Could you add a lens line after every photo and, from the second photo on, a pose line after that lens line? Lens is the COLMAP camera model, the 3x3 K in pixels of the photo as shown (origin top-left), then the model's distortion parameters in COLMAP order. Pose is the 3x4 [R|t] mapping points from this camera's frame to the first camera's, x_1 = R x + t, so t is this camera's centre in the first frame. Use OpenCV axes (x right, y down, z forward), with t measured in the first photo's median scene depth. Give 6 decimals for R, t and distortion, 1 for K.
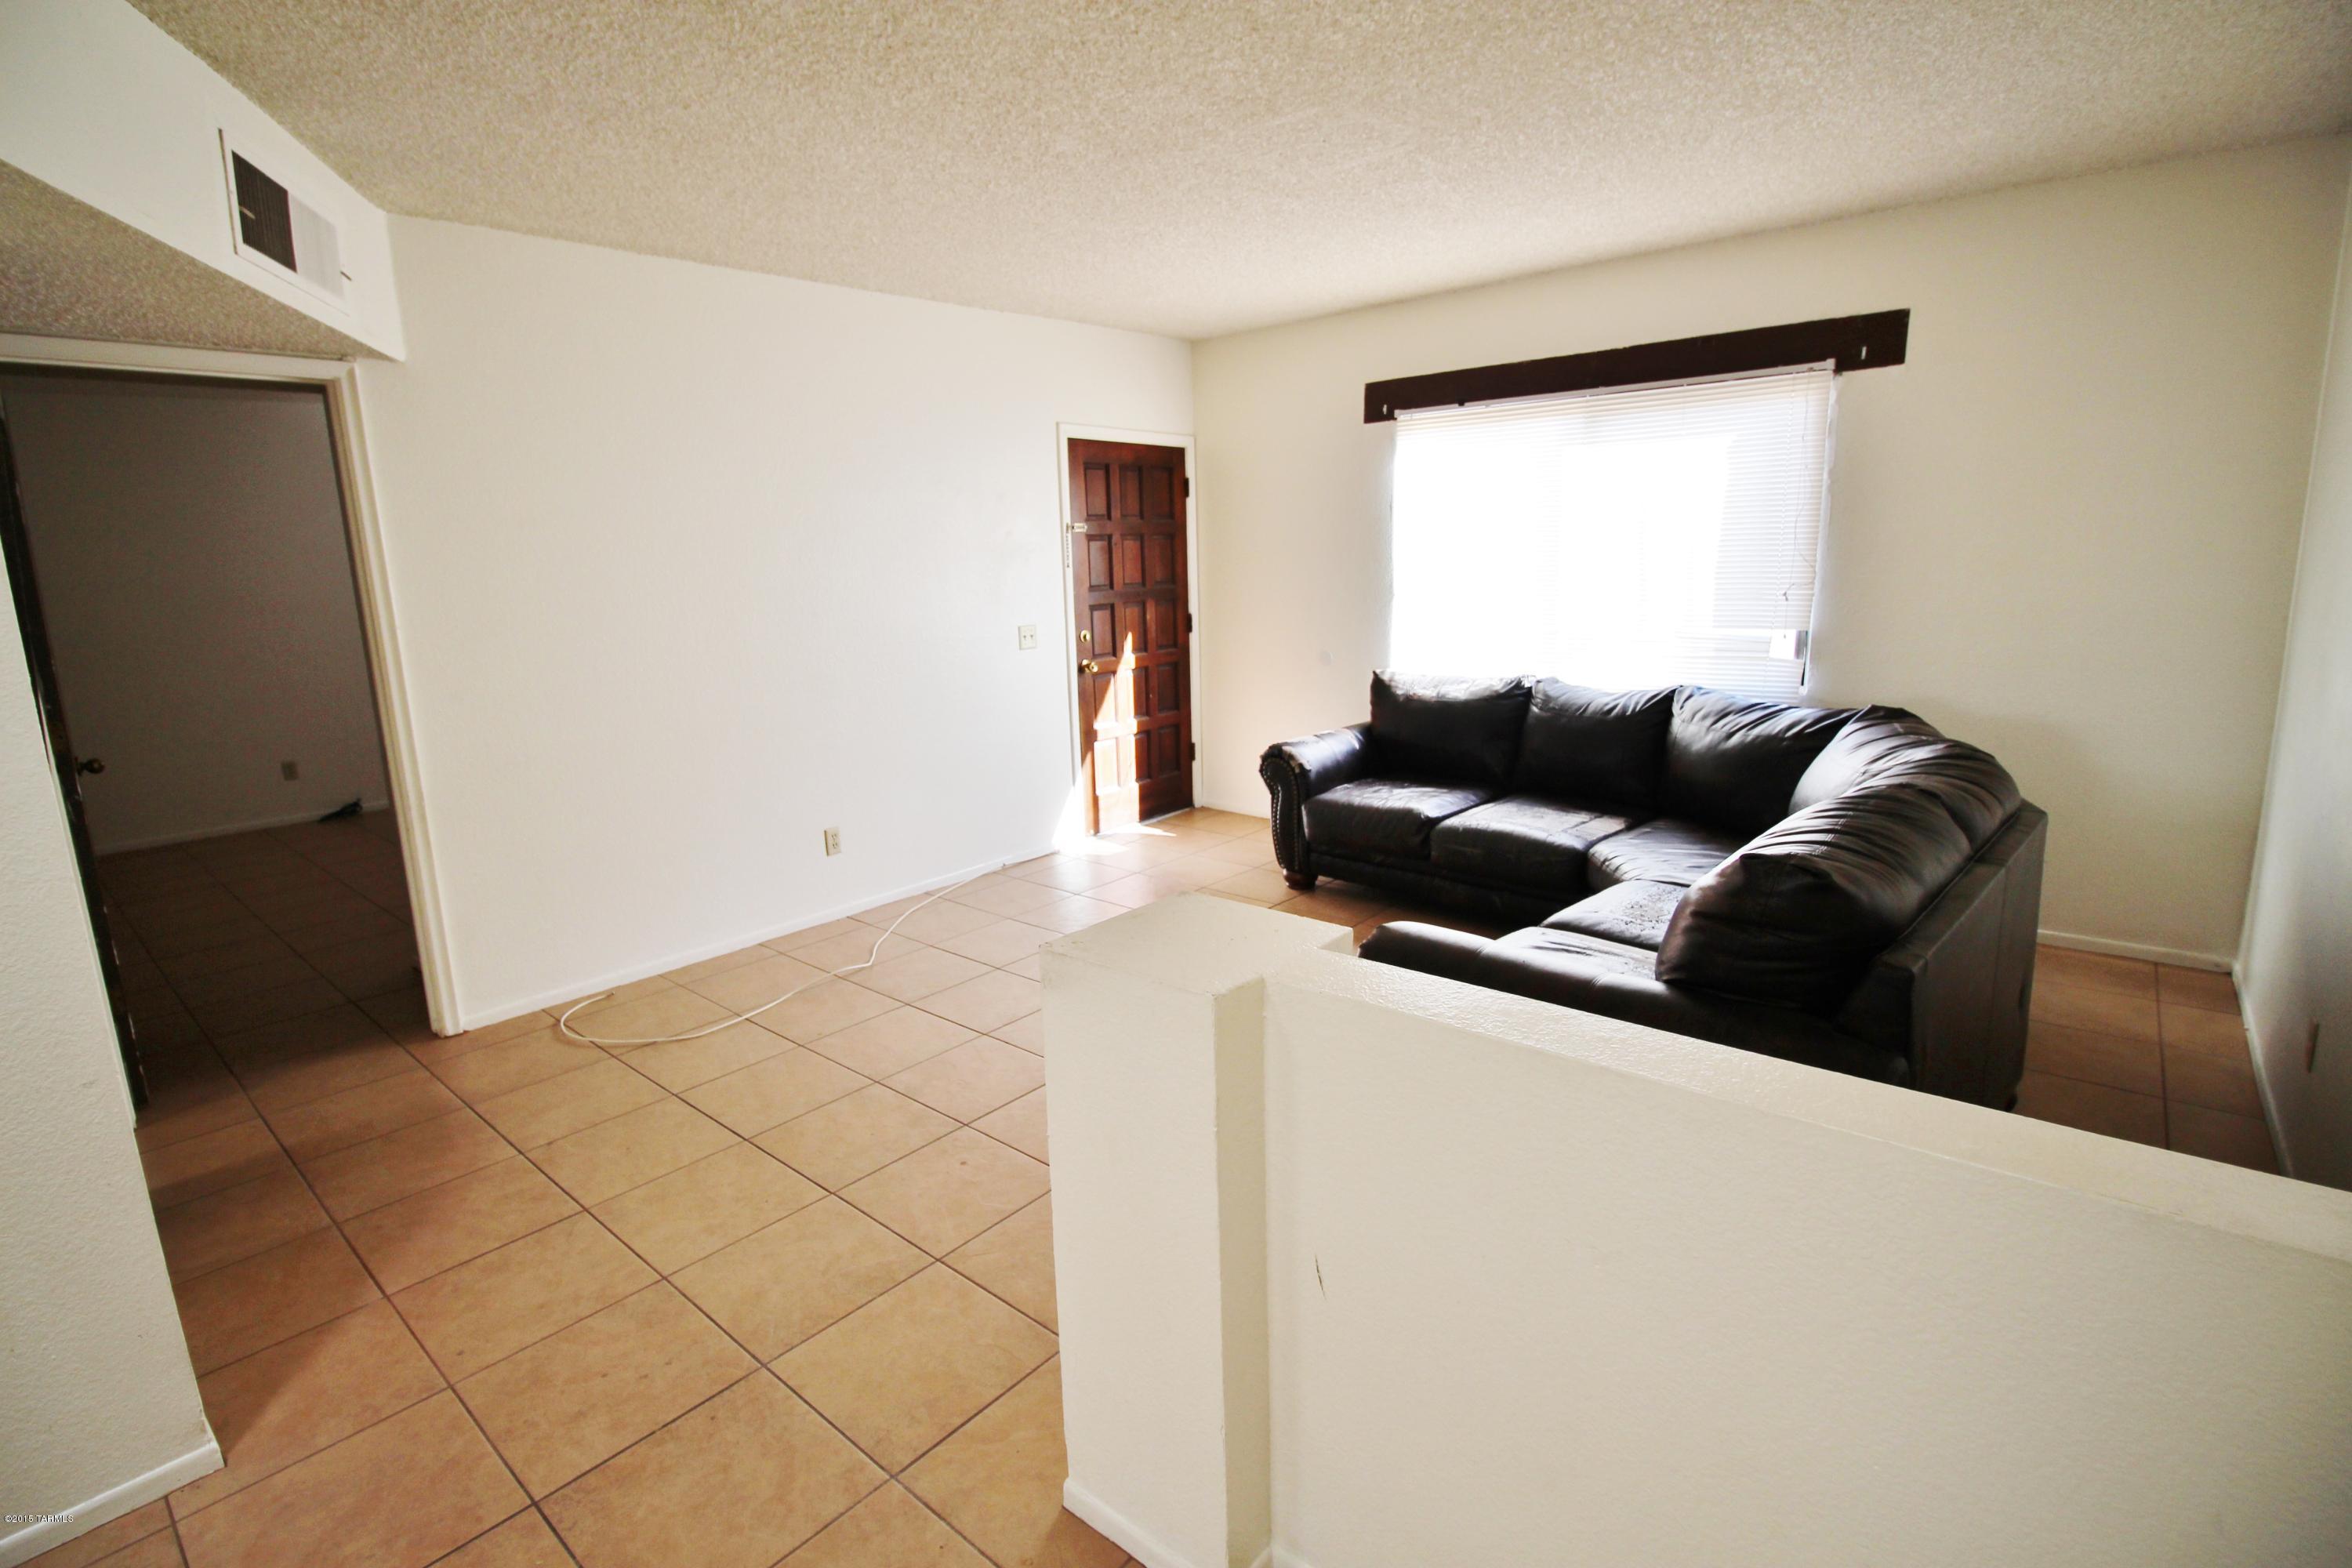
lens RADIAL K [[1100.8, 0, 1162.7], [0, 1100.8, 783.4], [0, 0, 1]] dist [0.002150, -0.000816]
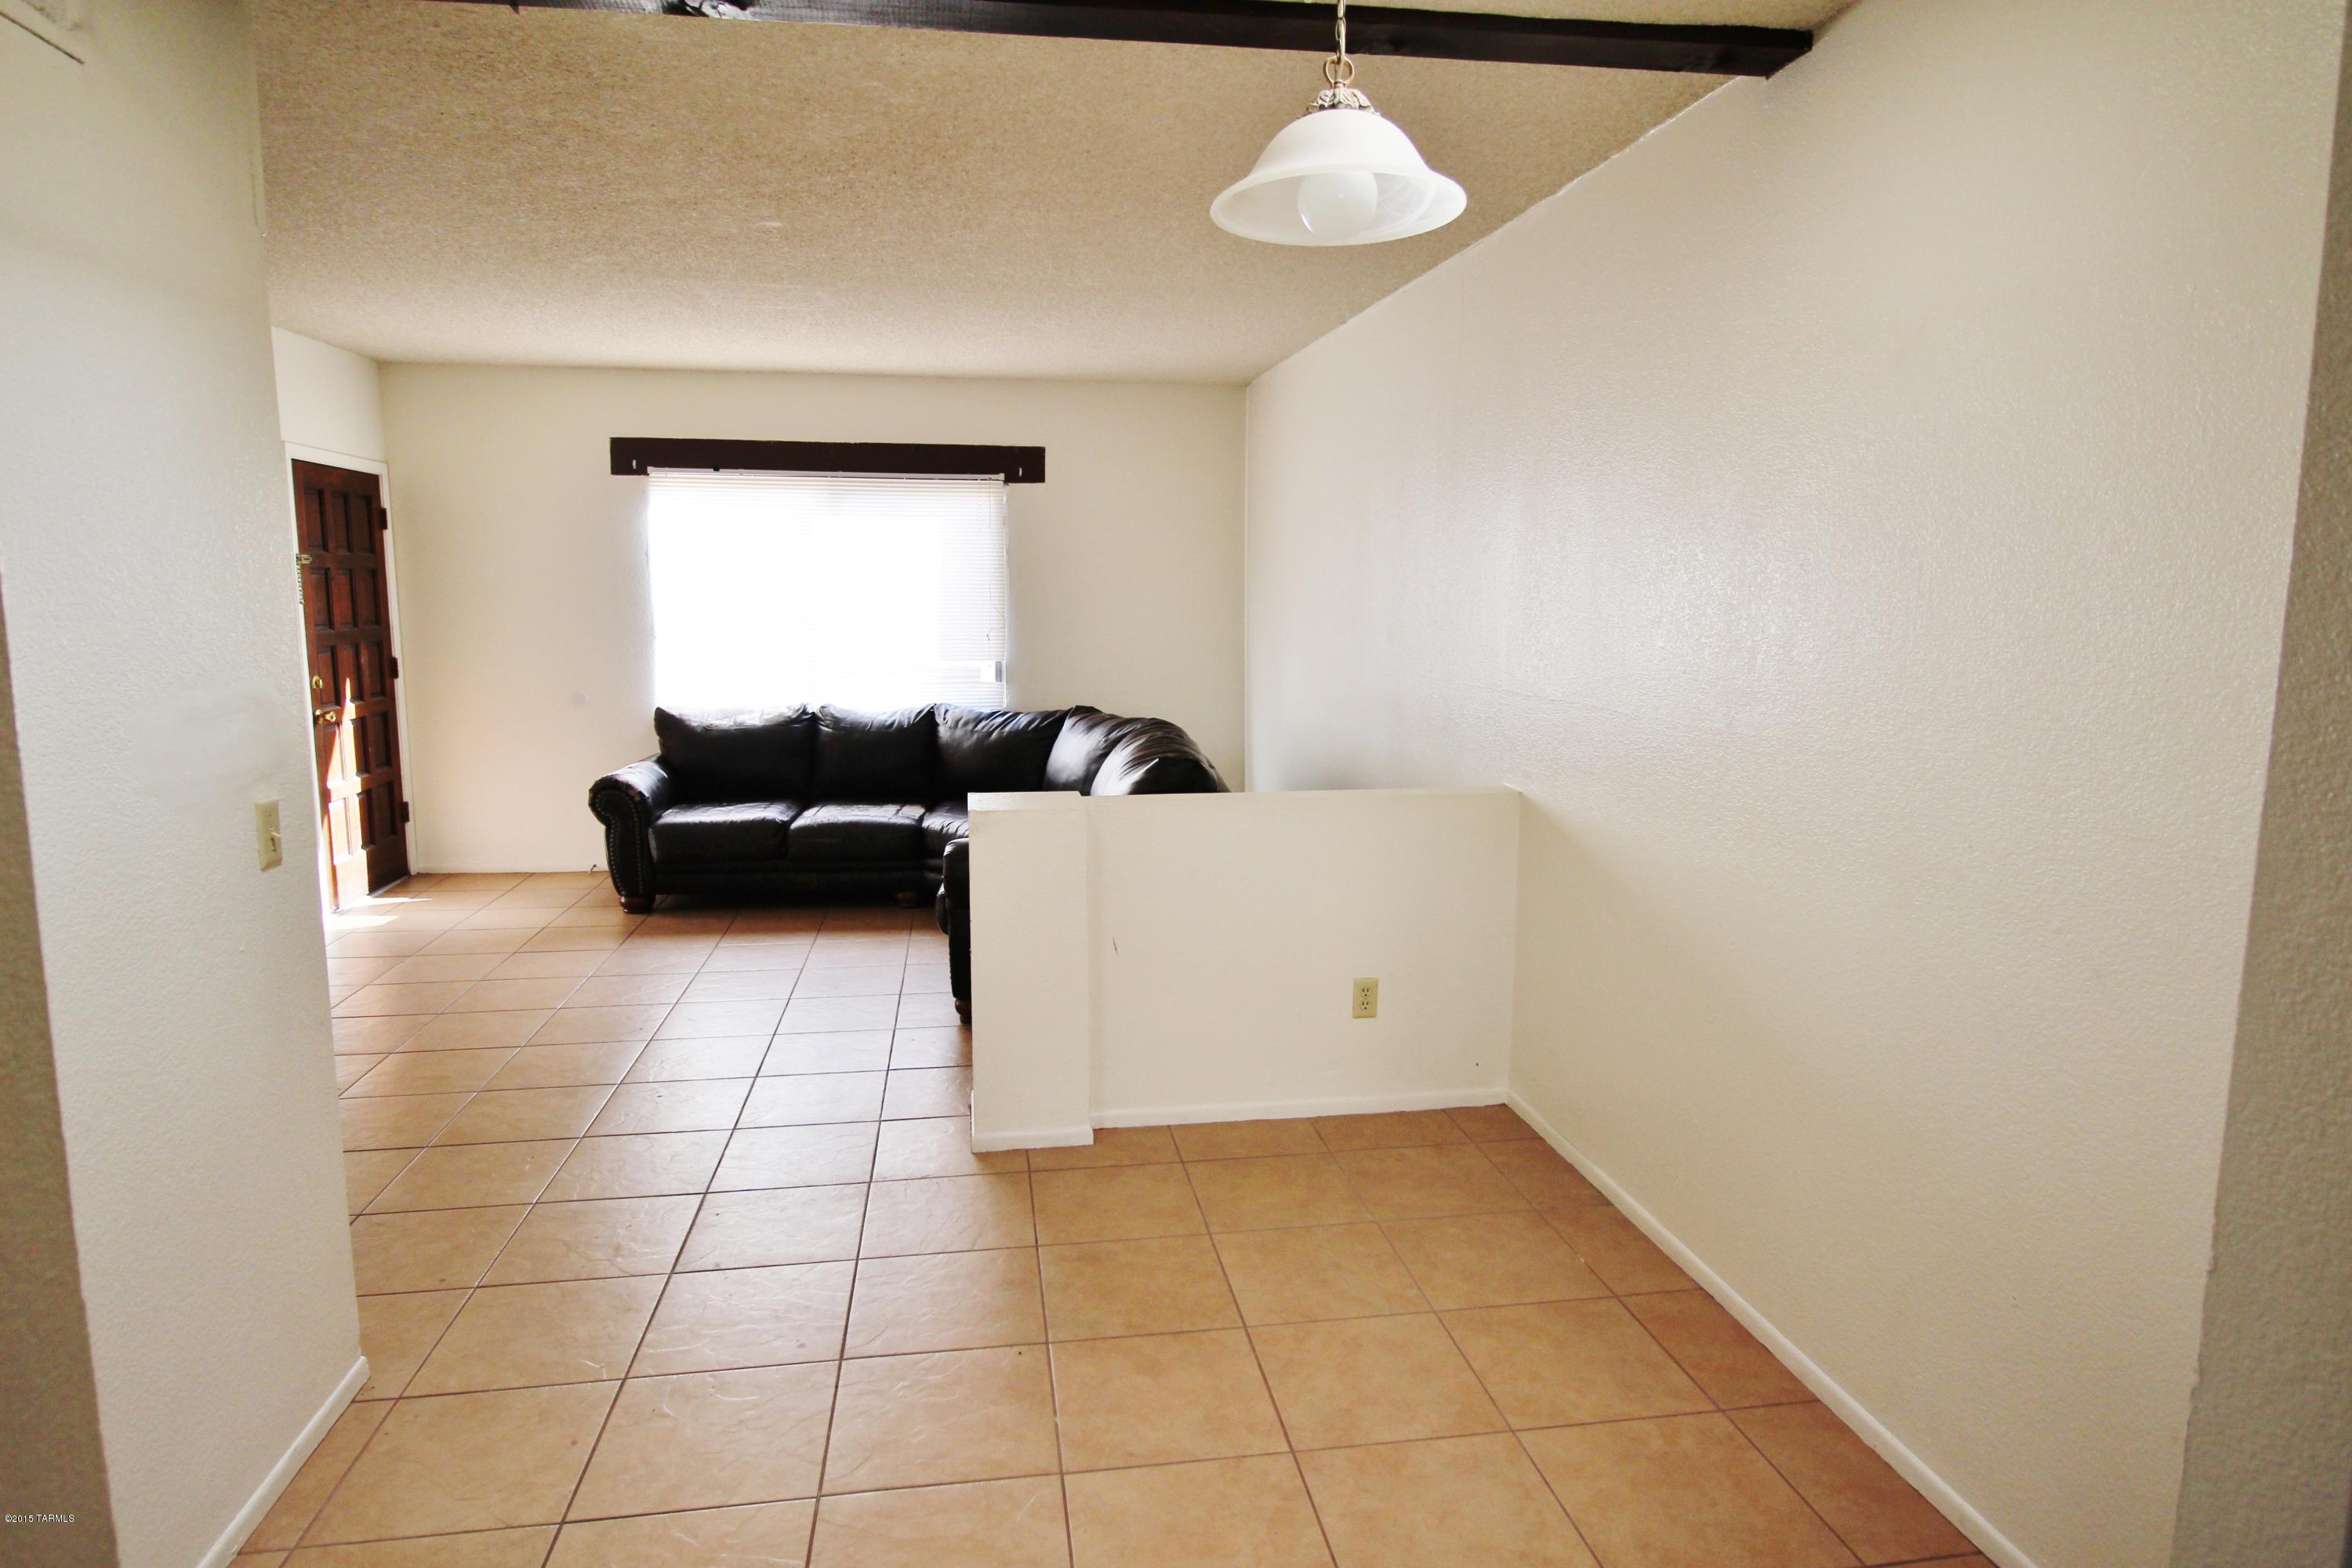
lens RADIAL K [[1374.6, 0, 1180.4], [0, 1374.6, 782.5], [0, 0, 1]] dist [0.003657, -0.000306]
pose [[0.646833, -0.075281, 0.758907, -0.518279], [0.133338, 0.990952, -0.015348, 0.060454], [-0.750884, 0.111119, 0.651019, -0.245496]]
